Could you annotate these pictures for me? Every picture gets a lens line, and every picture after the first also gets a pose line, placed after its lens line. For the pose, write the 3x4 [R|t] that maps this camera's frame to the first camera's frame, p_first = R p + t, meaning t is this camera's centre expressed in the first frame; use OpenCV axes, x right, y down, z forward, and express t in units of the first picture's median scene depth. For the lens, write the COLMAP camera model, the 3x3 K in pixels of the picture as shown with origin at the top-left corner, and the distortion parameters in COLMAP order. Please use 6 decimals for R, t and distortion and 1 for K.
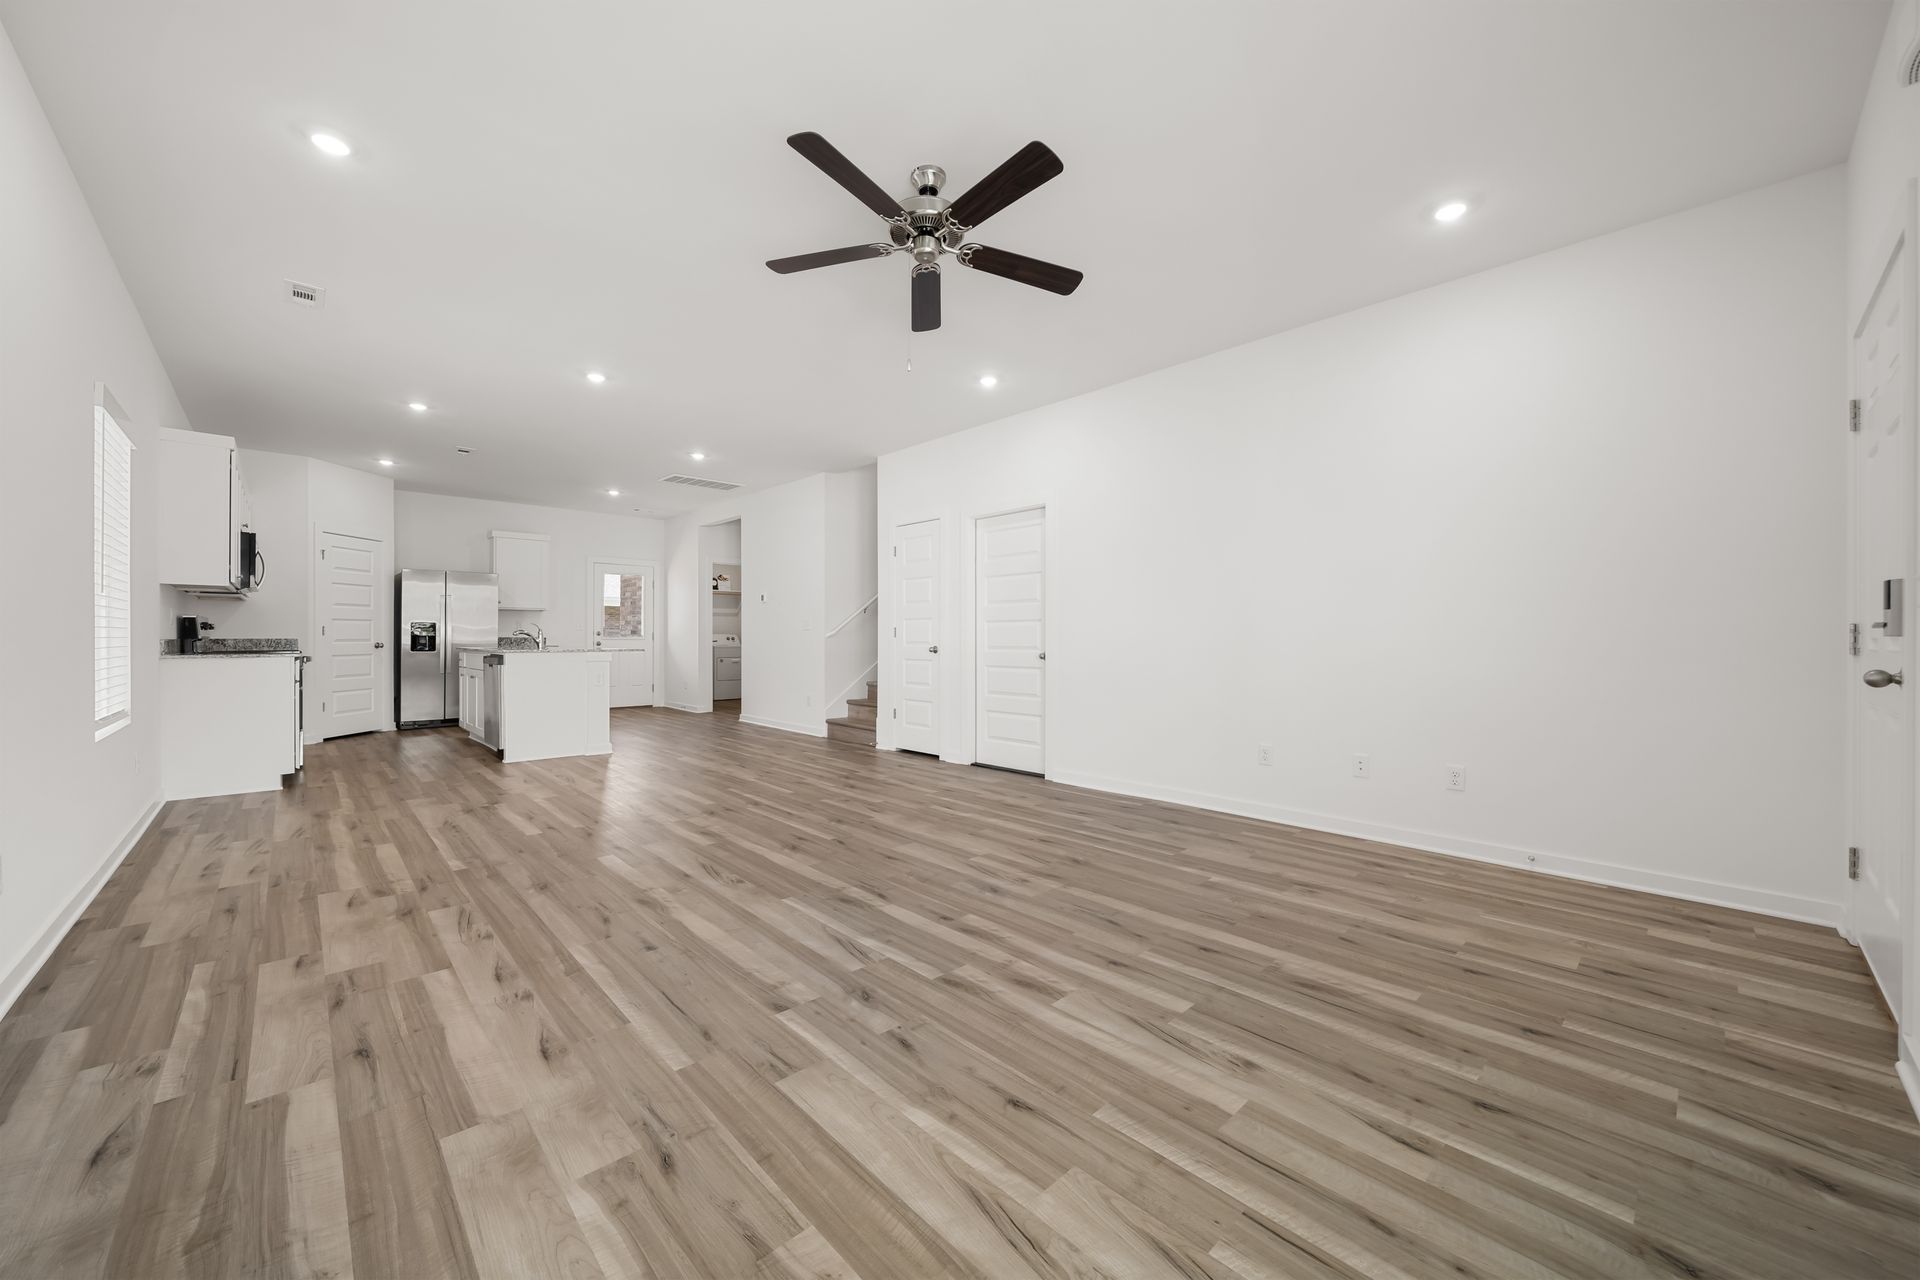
lens RADIAL K [[730.4, 0, 956.0], [0, 730.4, 642.7], [0, 0, 1]] dist [-0.000991, 0.000104]
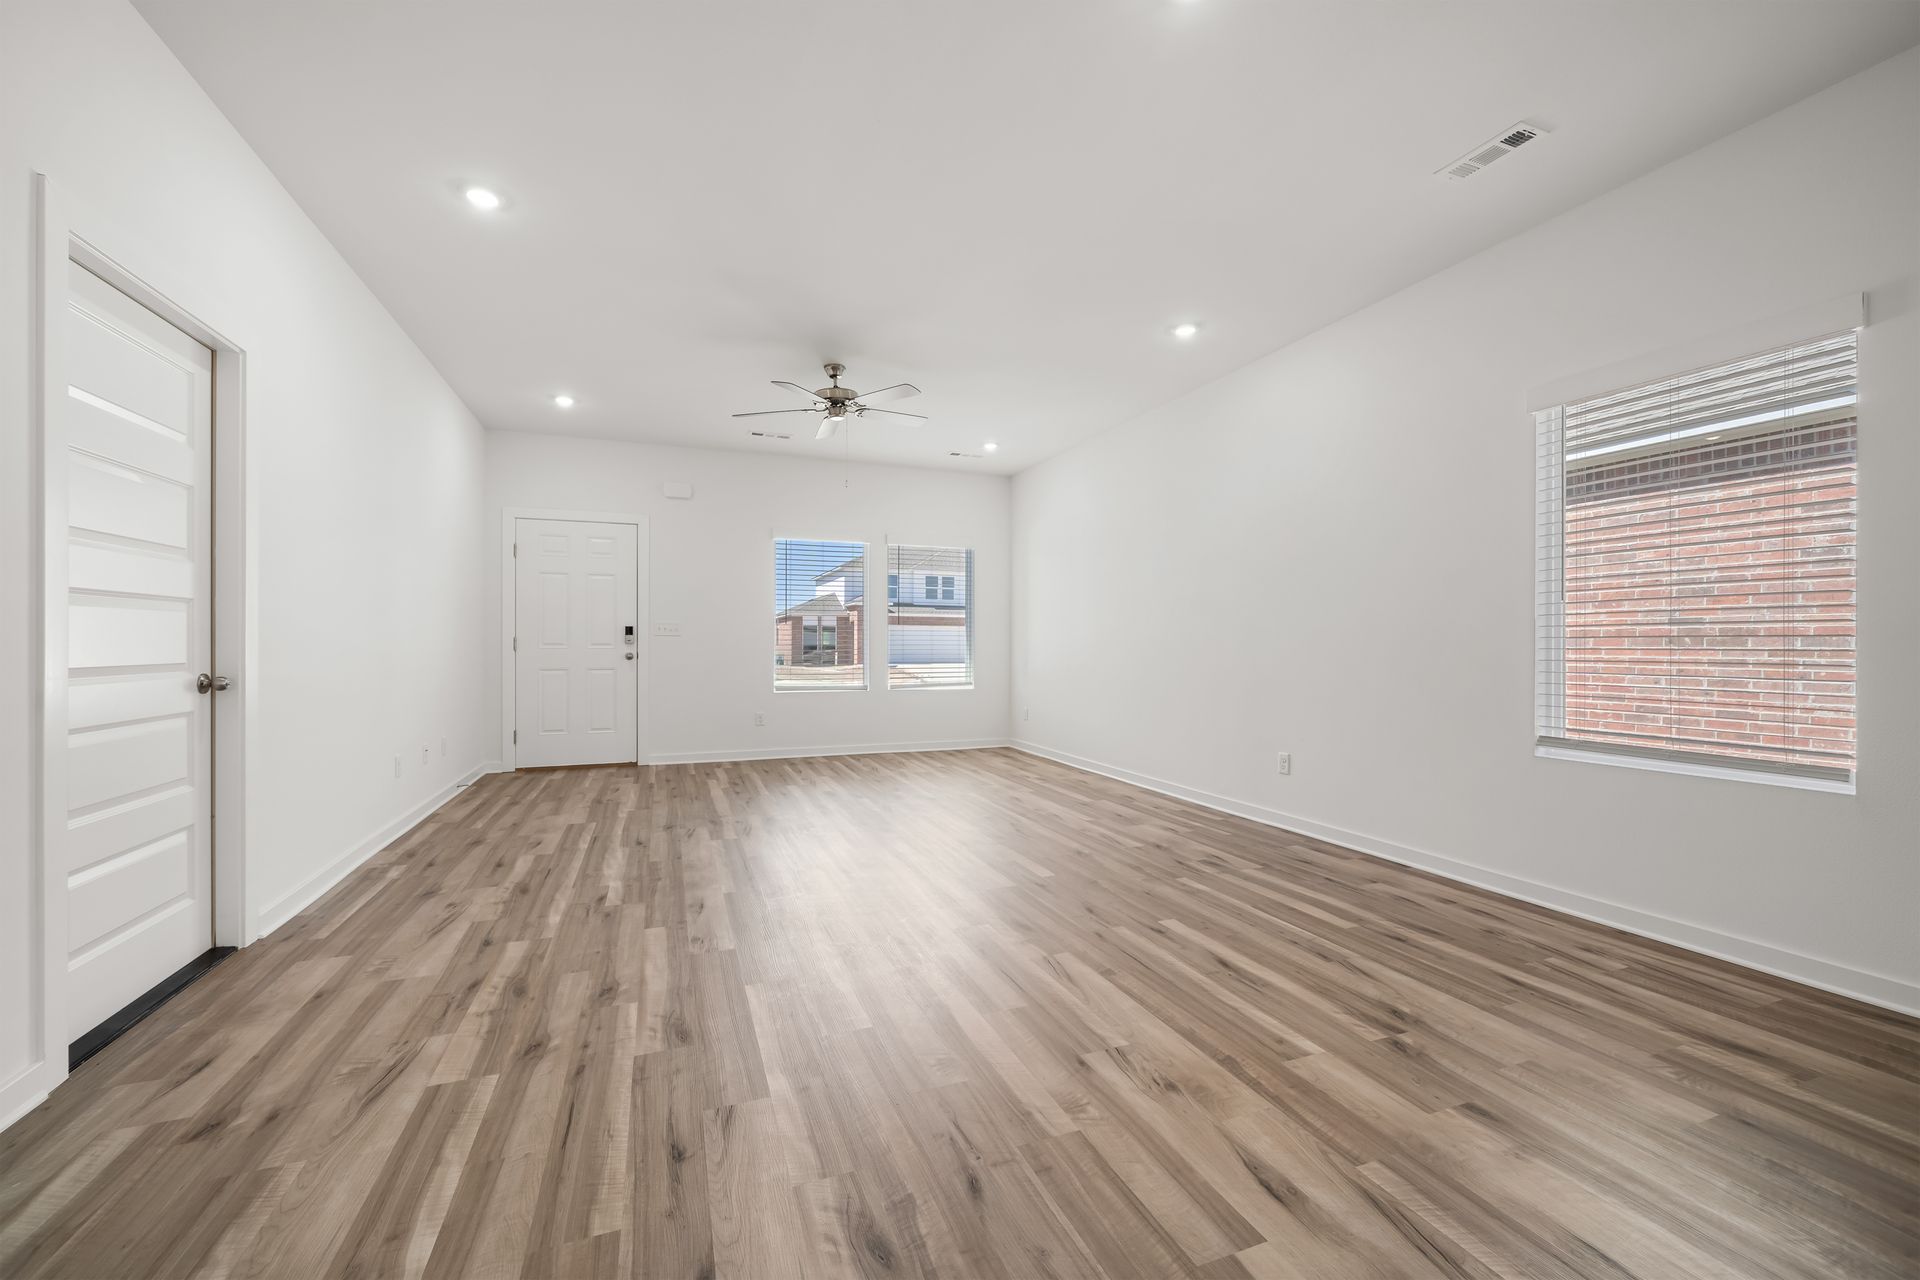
lens RADIAL K [[730.4, 0, 965.7], [0, 730.4, 645.6], [0, 0, 1]] dist [-0.000991, 0.000104]
pose [[-0.937089, -0.003725, 0.349070, -0.336141], [-0.001578, 0.999978, 0.006434, -0.006738], [-0.349086, 0.005478, -0.937075, 0.912413]]
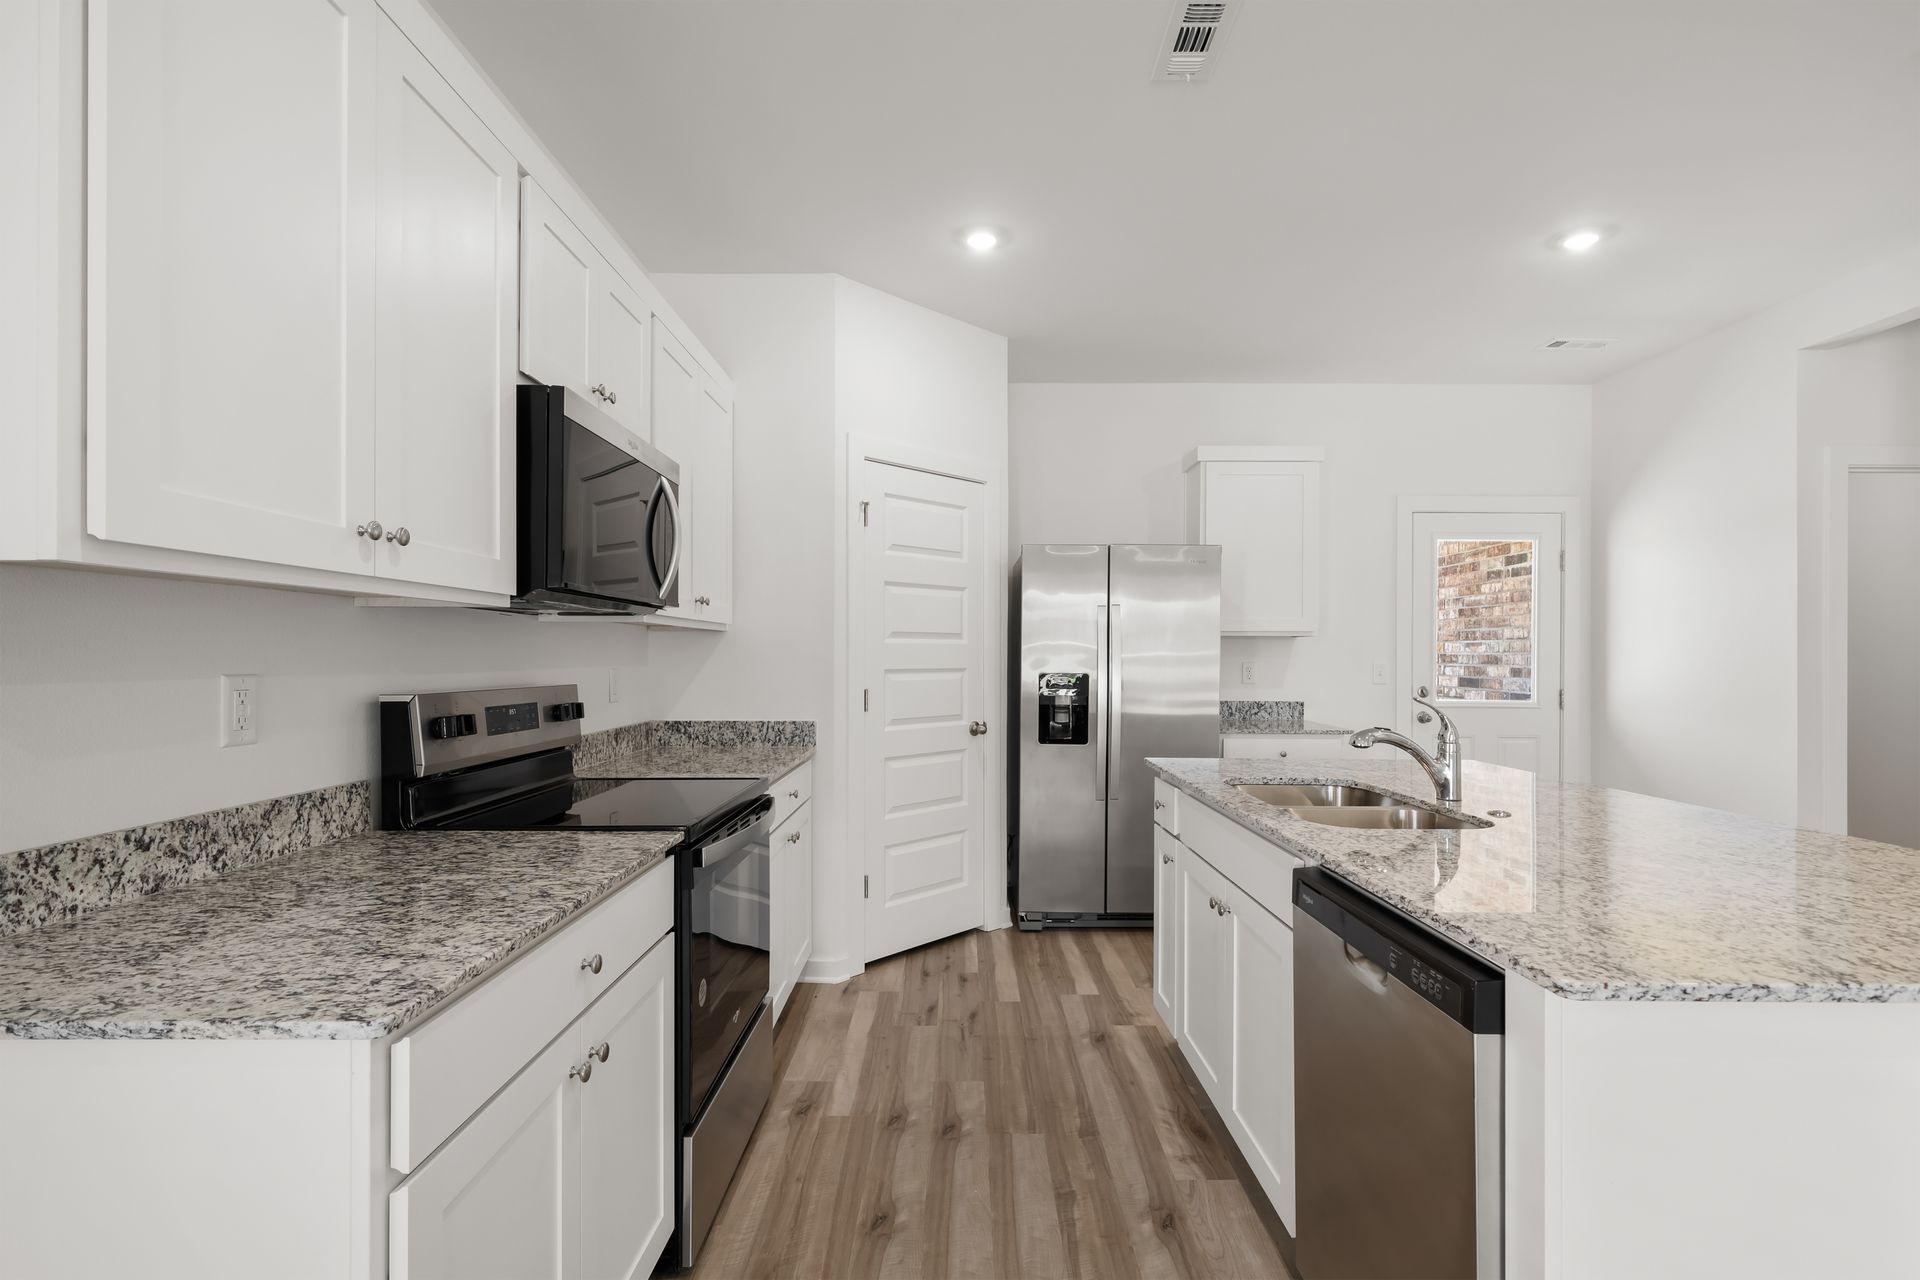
lens RADIAL K [[891.5, 0, 947.6], [0, 891.5, 657.4], [0, 0, 1]] dist [0.001366, -0.000523]
pose [[0.728651, 0.001628, -0.684883, -0.472466], [-0.005645, 0.999977, -0.003628, -0.036916], [0.684862, 0.006510, 0.728644, 0.642088]]
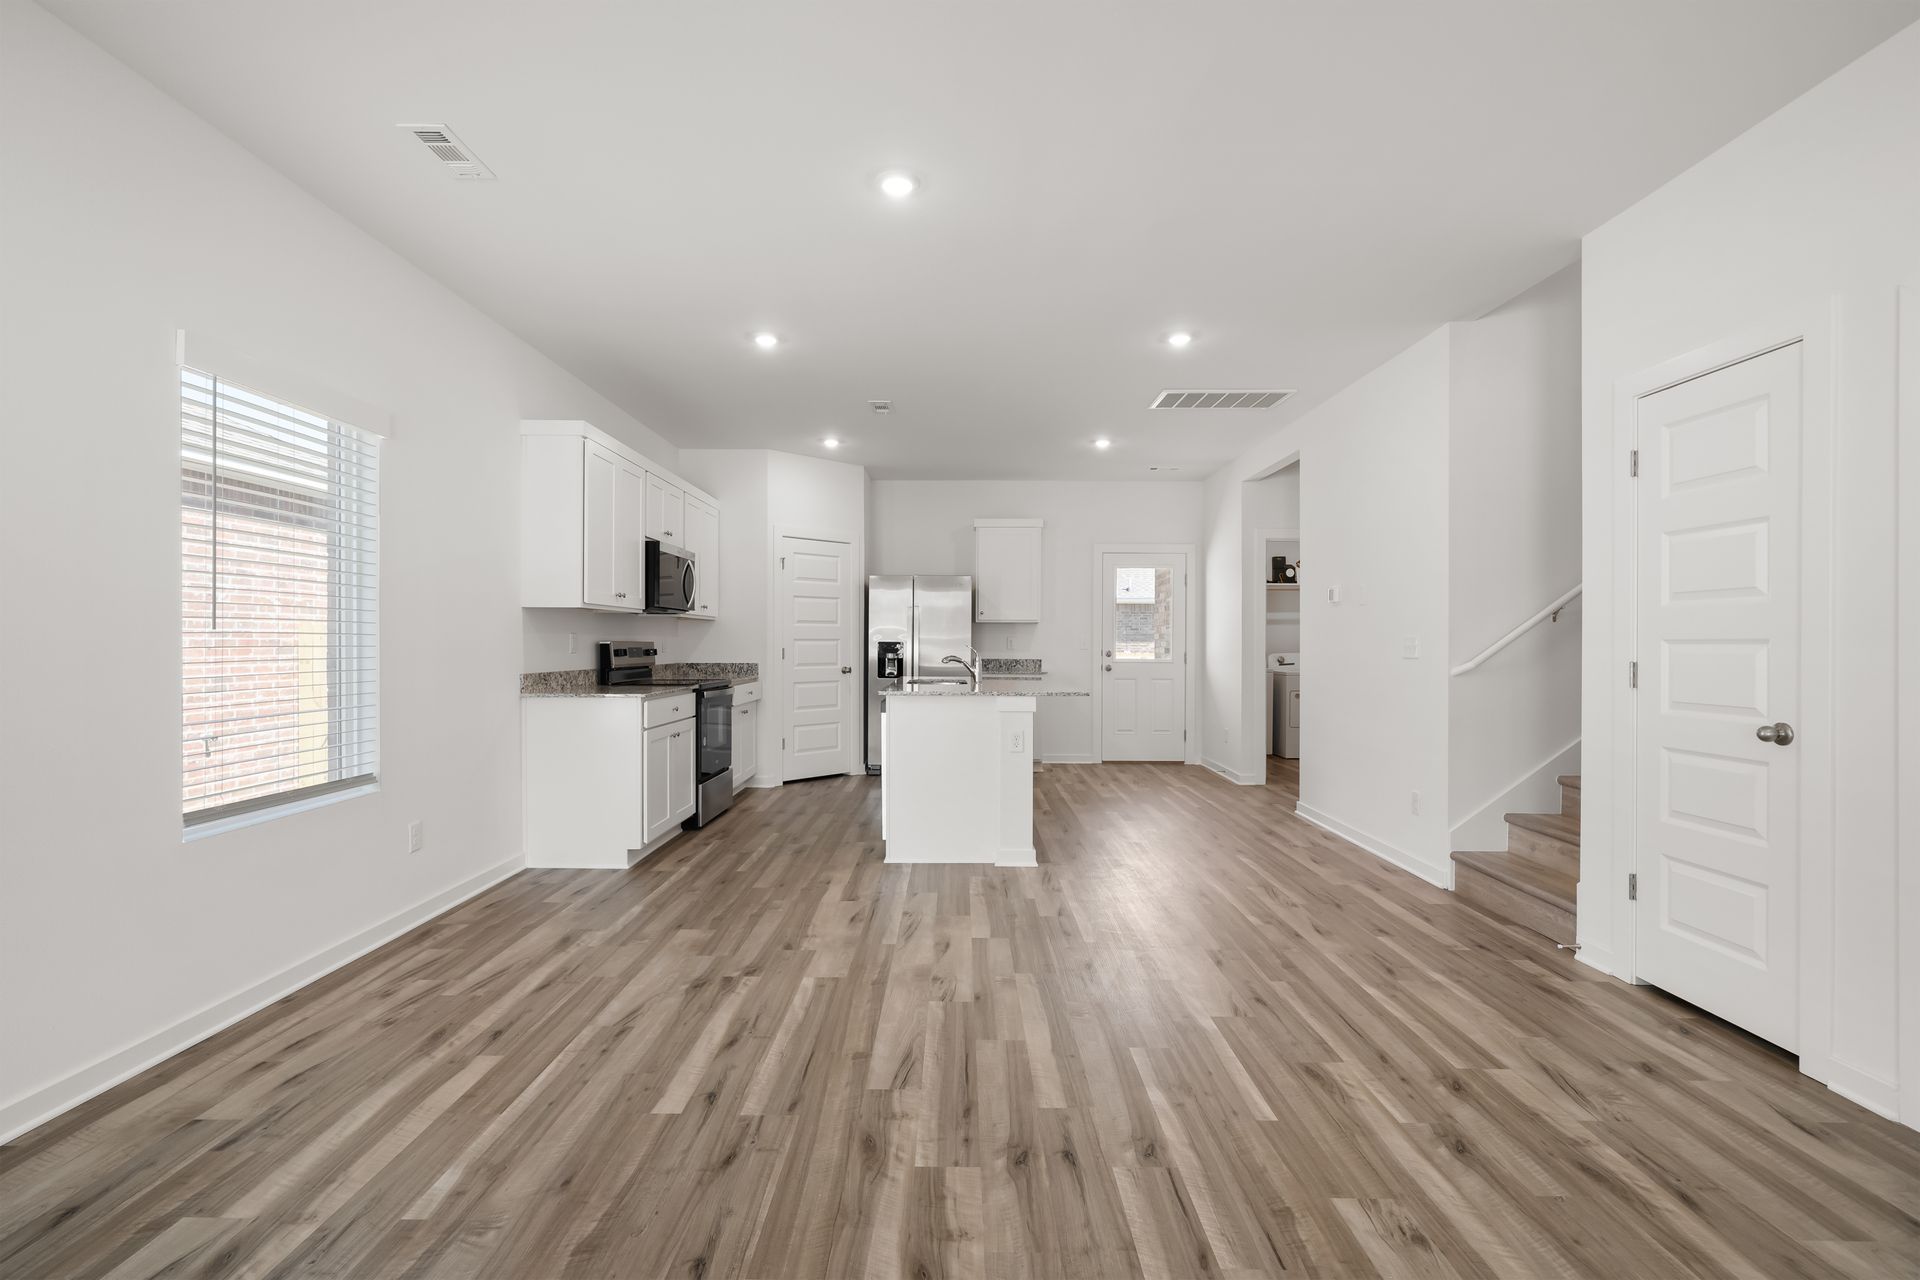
lens RADIAL K [[891.5, 0, 945.9], [0, 891.5, 643.9], [0, 0, 1]] dist [0.001366, -0.000523]
pose [[0.726473, 0.002162, -0.687191, -0.021483], [-0.006245, 0.999975, -0.003456, -0.023791], [0.687167, 0.006803, 0.726468, 0.366228]]
